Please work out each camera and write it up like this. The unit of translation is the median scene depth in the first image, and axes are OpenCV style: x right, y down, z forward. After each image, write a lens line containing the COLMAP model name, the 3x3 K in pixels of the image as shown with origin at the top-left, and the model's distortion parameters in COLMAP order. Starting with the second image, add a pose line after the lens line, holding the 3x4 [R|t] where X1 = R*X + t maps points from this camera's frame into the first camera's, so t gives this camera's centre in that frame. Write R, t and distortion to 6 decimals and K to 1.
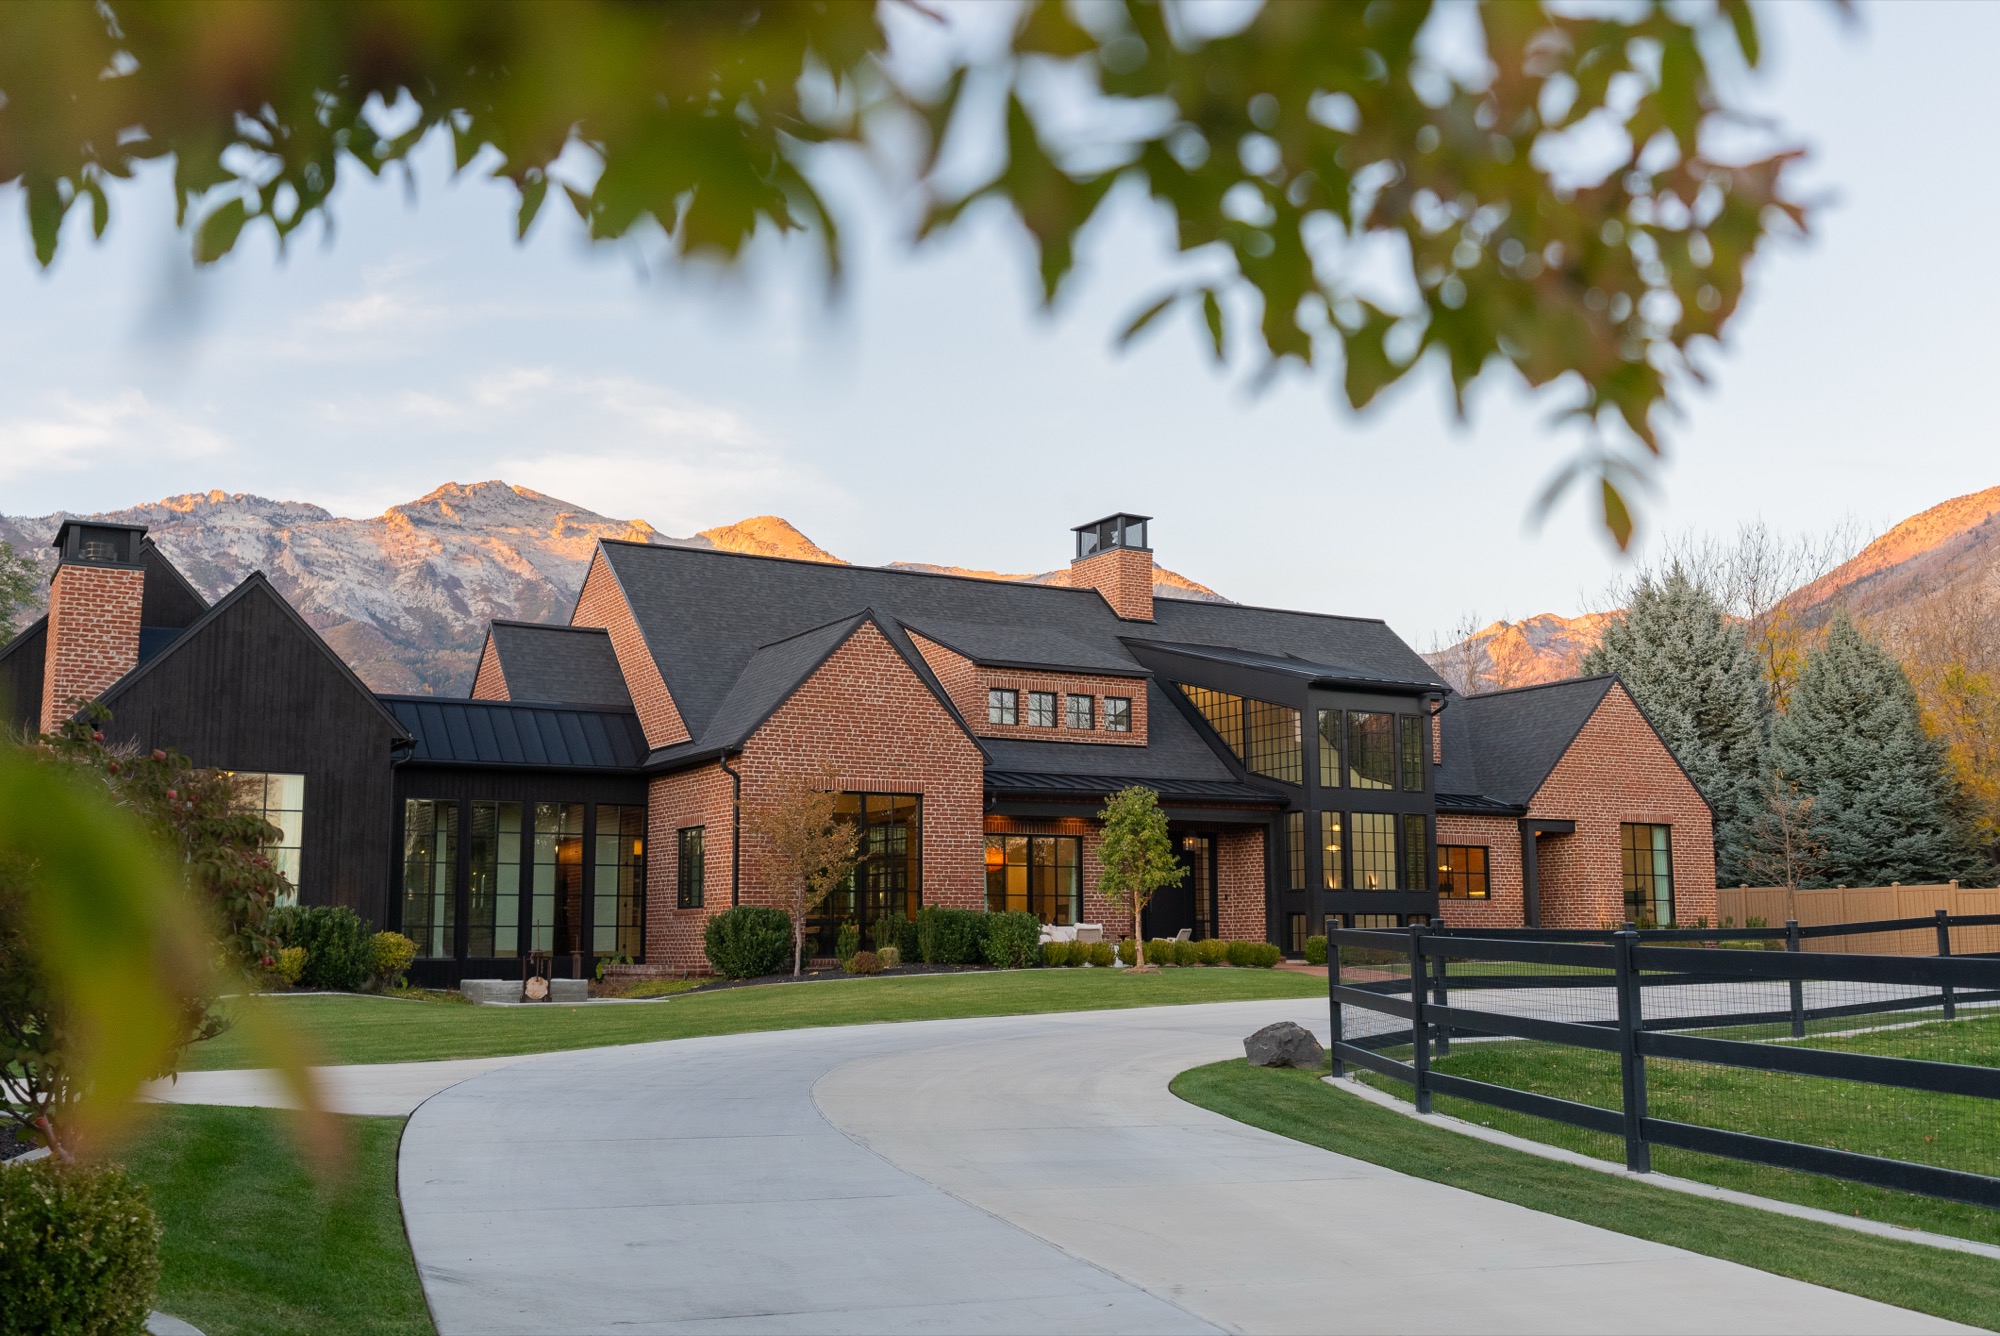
lens RADIAL K [[1978.5, 0, 1002.3], [0, 1978.5, 672.4], [0, 0, 1]] dist [0.019704, -0.017709]
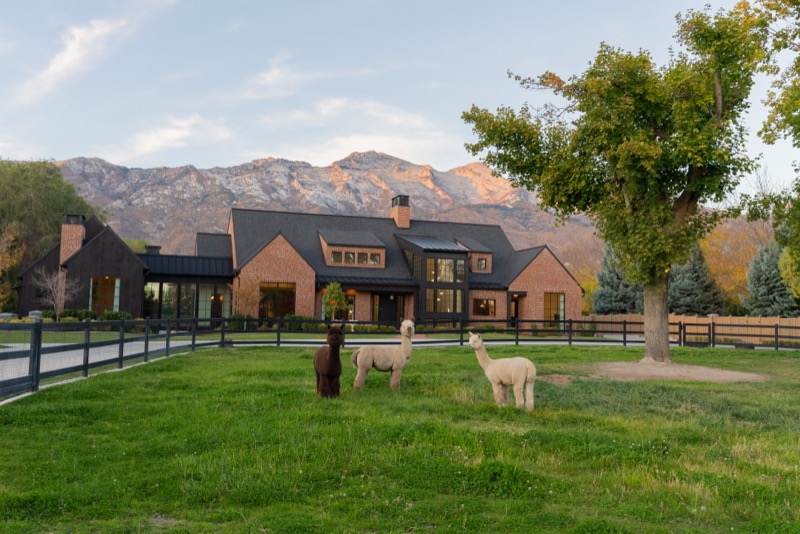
lens RADIAL K [[801.7, 0, 413.1], [0, 801.7, 264.9], [0, 0, 1]] dist [0.015918, -0.008094]
pose [[0.977367, 0.004455, -0.211505, 0.399588], [0.006518, 0.998670, 0.051152, -0.037140], [0.211451, -0.051373, 0.976038, -0.307173]]
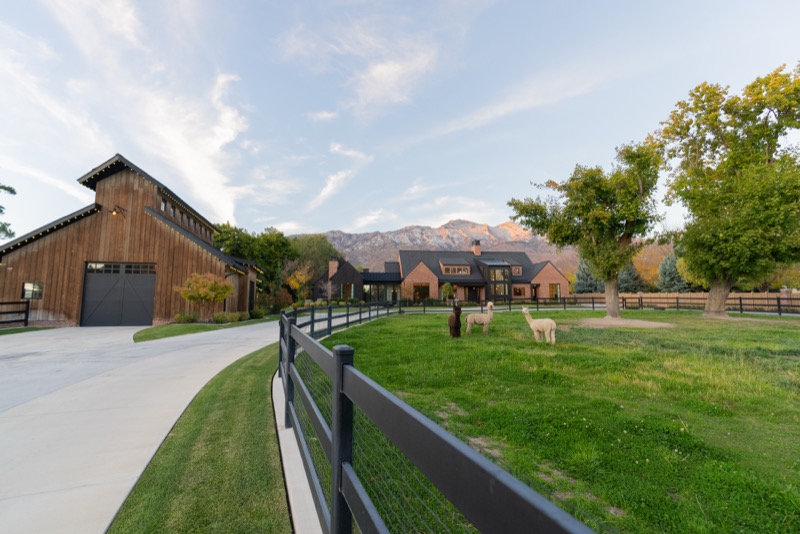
lens RADIAL K [[371.5, 0, 402.4], [0, 371.5, 264.0], [0, 0, 1]] dist [-0.014667, 0.008359]
pose [[0.912168, -0.041236, -0.407737, 0.392326], [0.054193, 0.998325, 0.020273, -0.042184], [0.406218, -0.040589, 0.912874, -0.319834]]
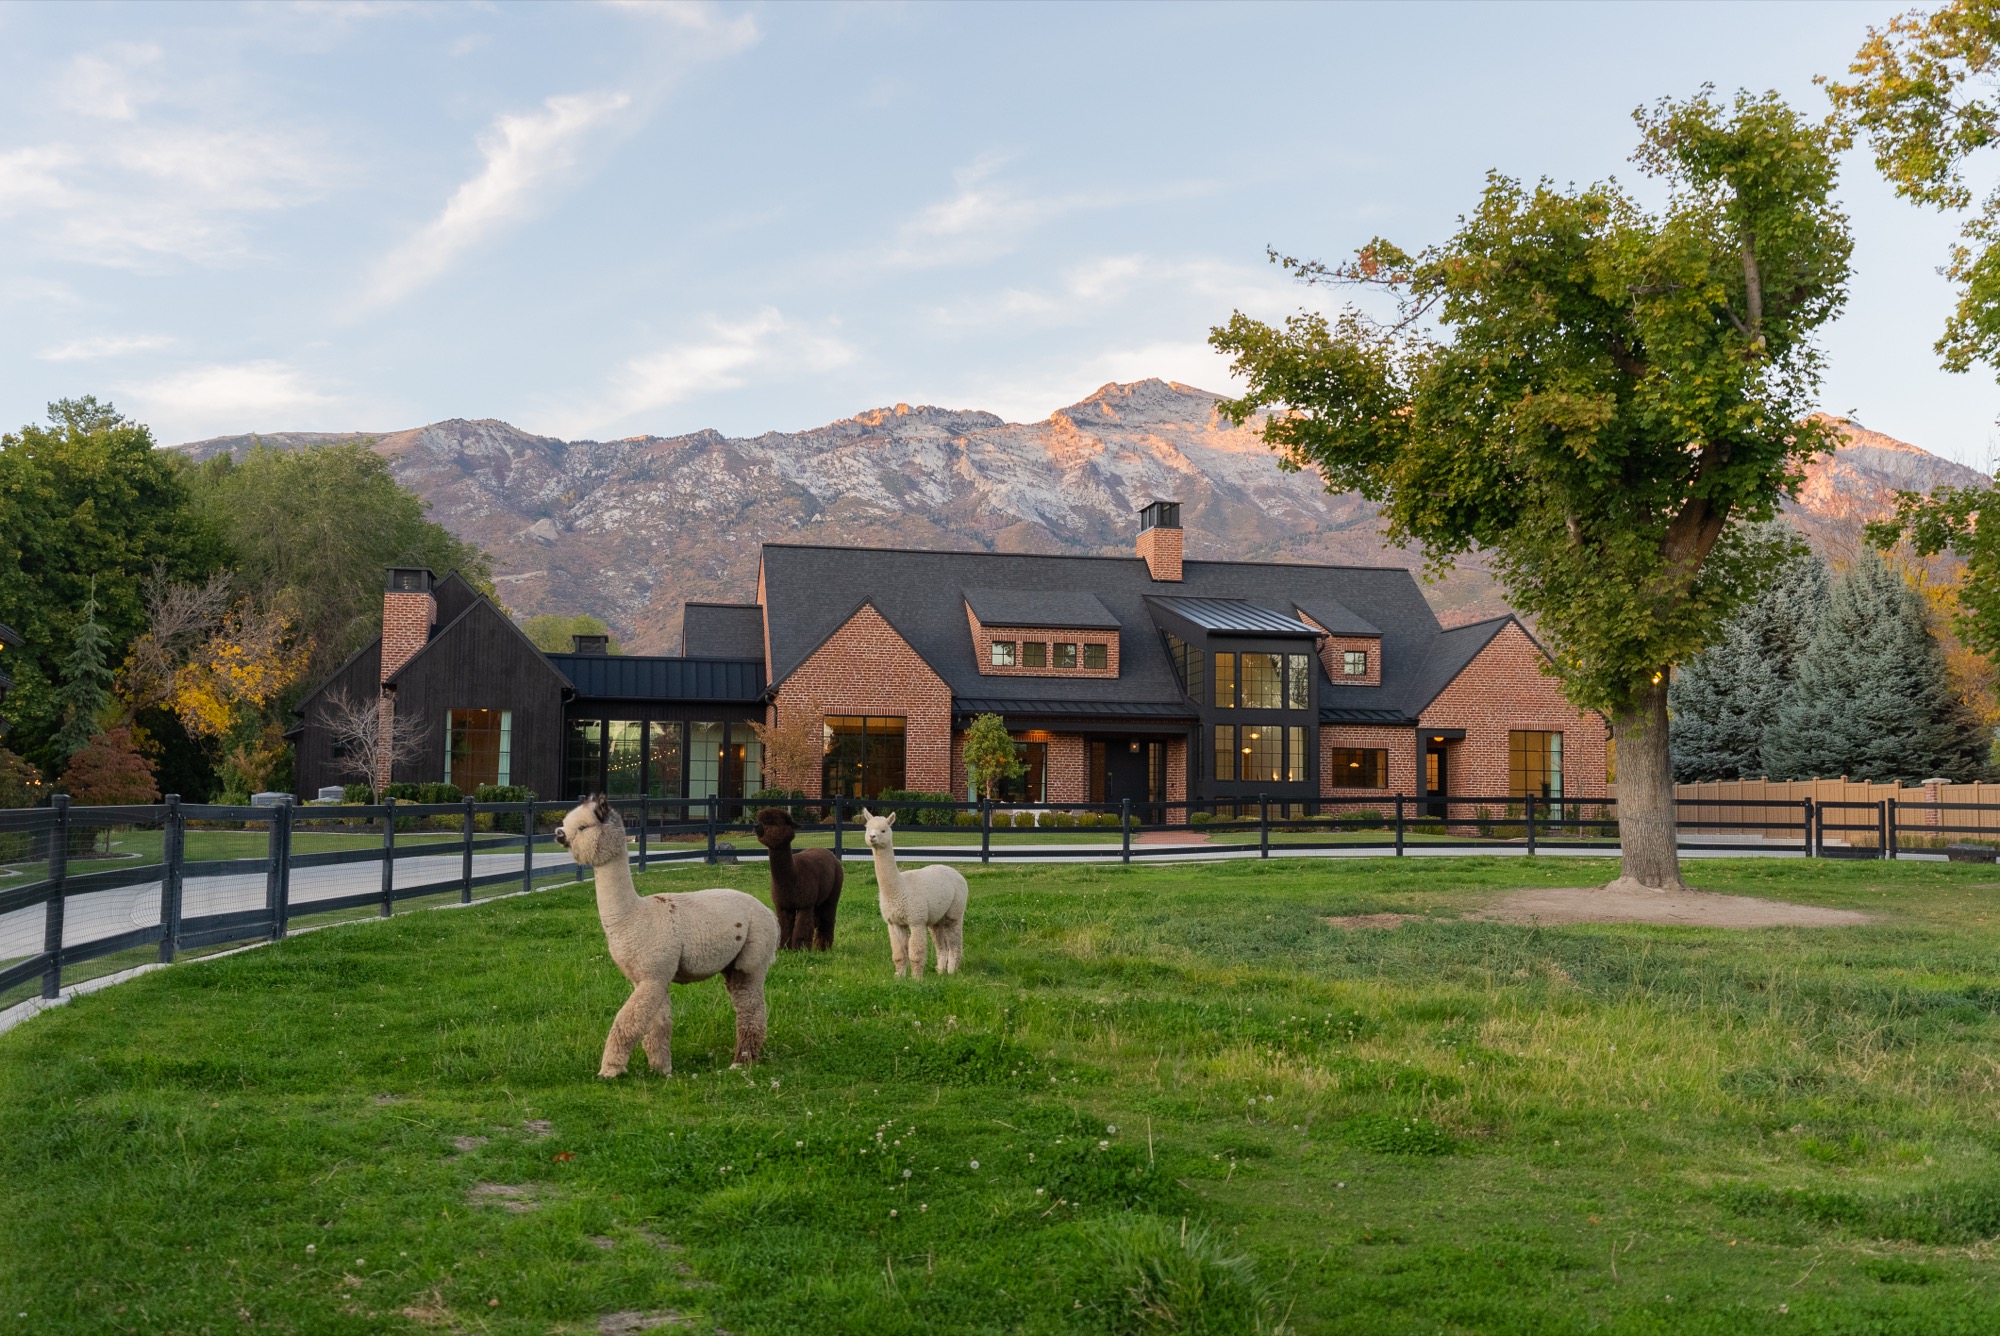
lens RADIAL K [[2015.4, 0, 1002.2], [0, 2015.4, 666.9], [0, 0, 1]] dist [0.016683, -0.005844]
pose [[0.941599, -0.012286, -0.336511, 0.469751], [0.030740, 0.998298, 0.049568, -0.043674], [0.335329, -0.057018, 0.940374, -0.370106]]
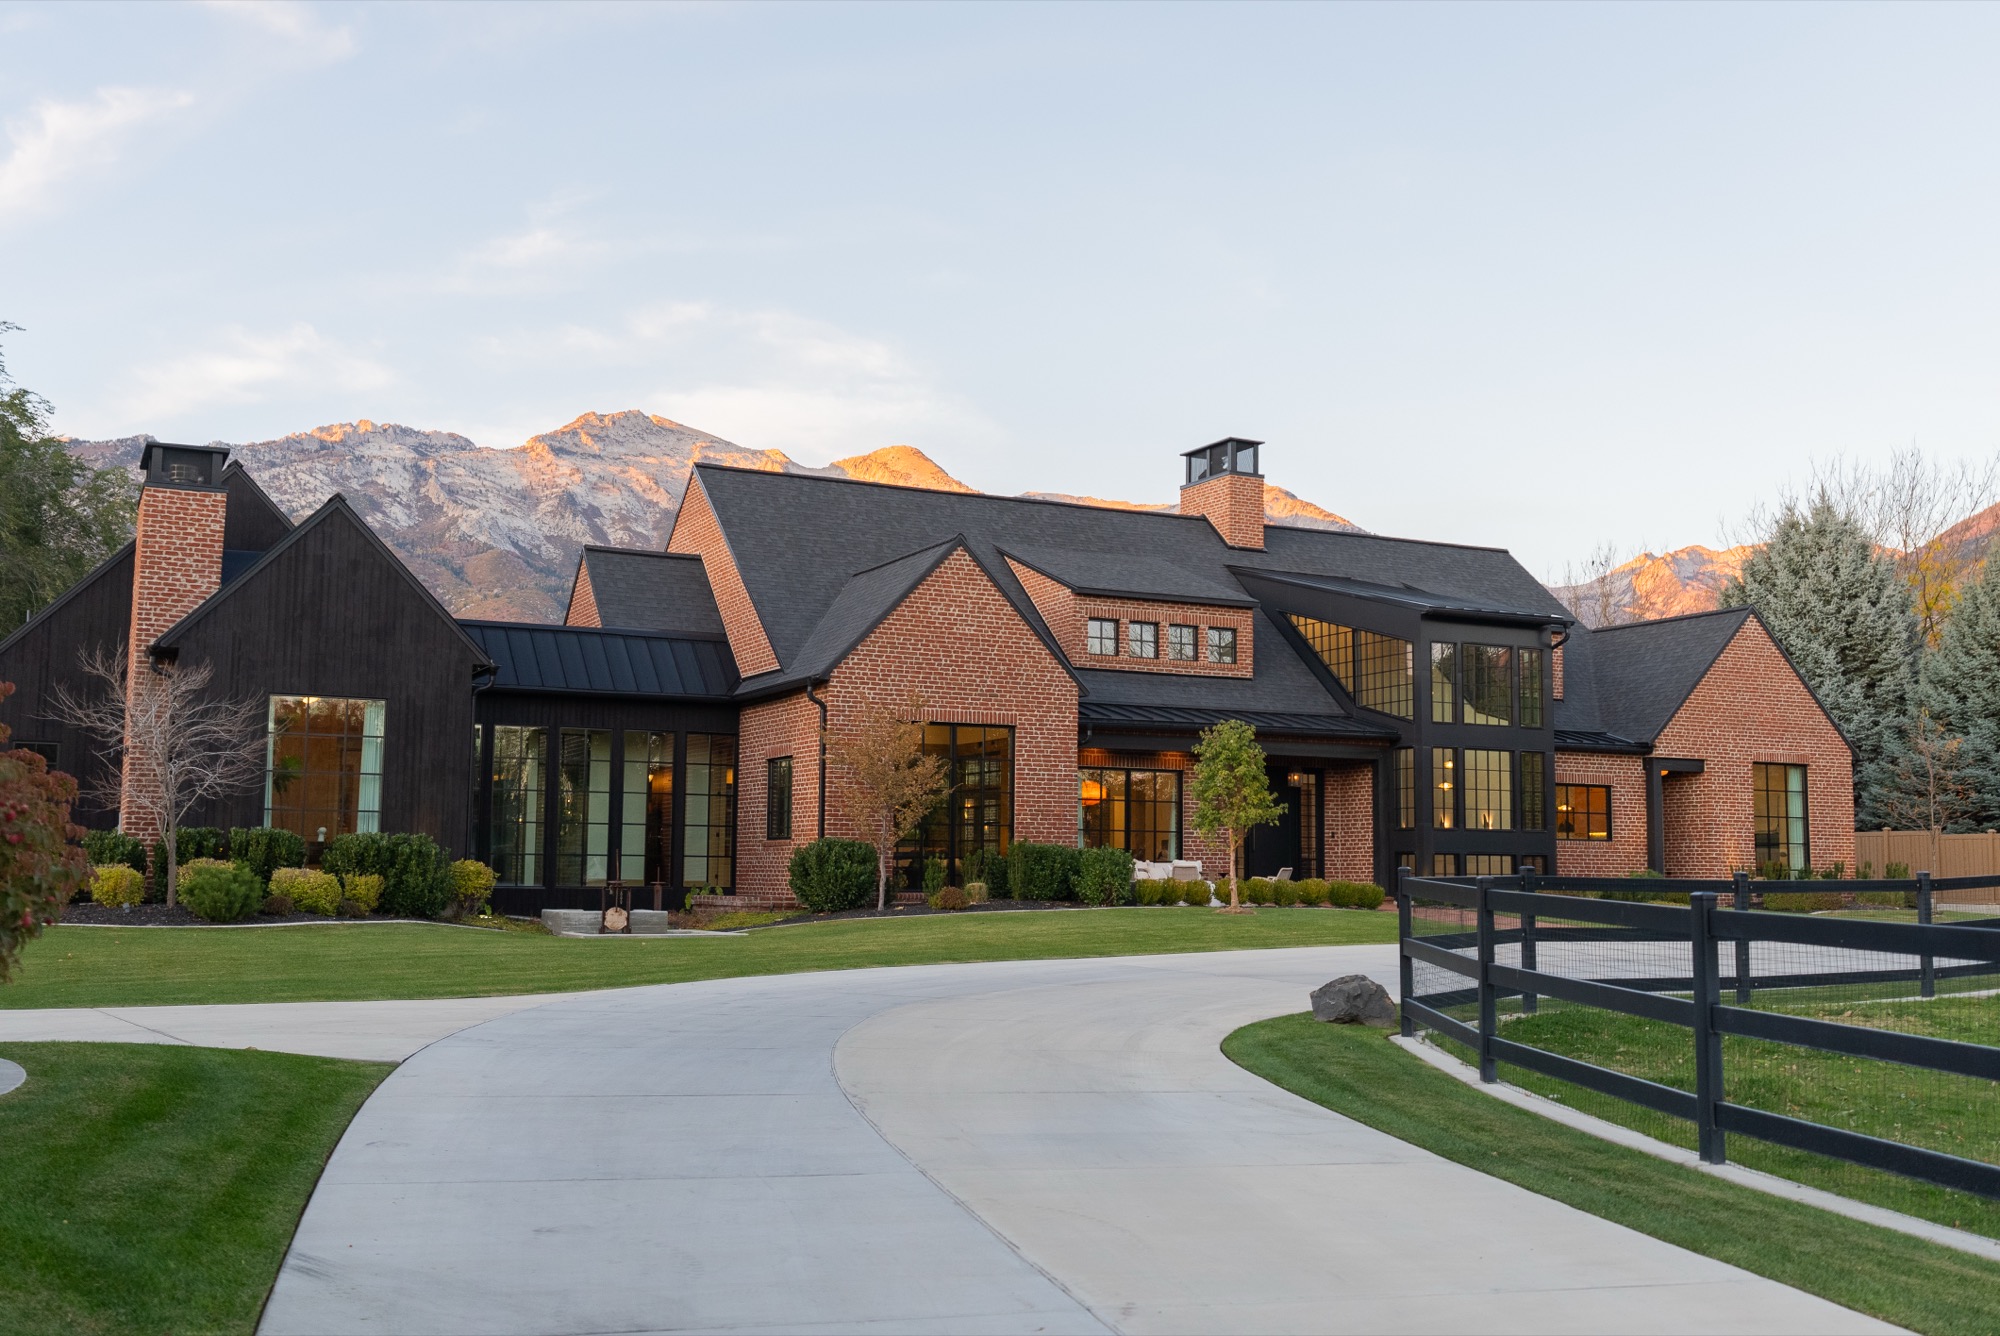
lens RADIAL K [[1978.5, 0, 1002.3], [0, 1978.5, 672.4], [0, 0, 1]] dist [0.019704, -0.017709]
pose [[0.997703, 0.007710, -0.067294, 0.015869], [-0.005340, 0.999362, 0.035327, 0.000746], [0.067523, -0.034886, 0.997108, 0.025819]]
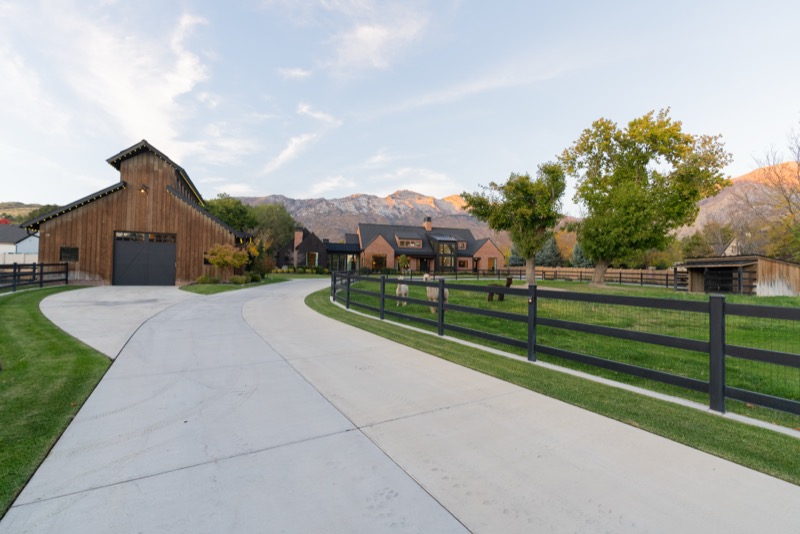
lens RADIAL K [[373.0, 0, 408.0], [0, 373.0, 265.0], [0, 0, 1]] dist [0.001124, 0.000192]
pose [[0.966948, 0.015280, -0.254515, 0.401198], [0.013302, 0.993820, 0.110202, -0.062499], [0.254626, -0.109946, 0.960769, -0.486033]]
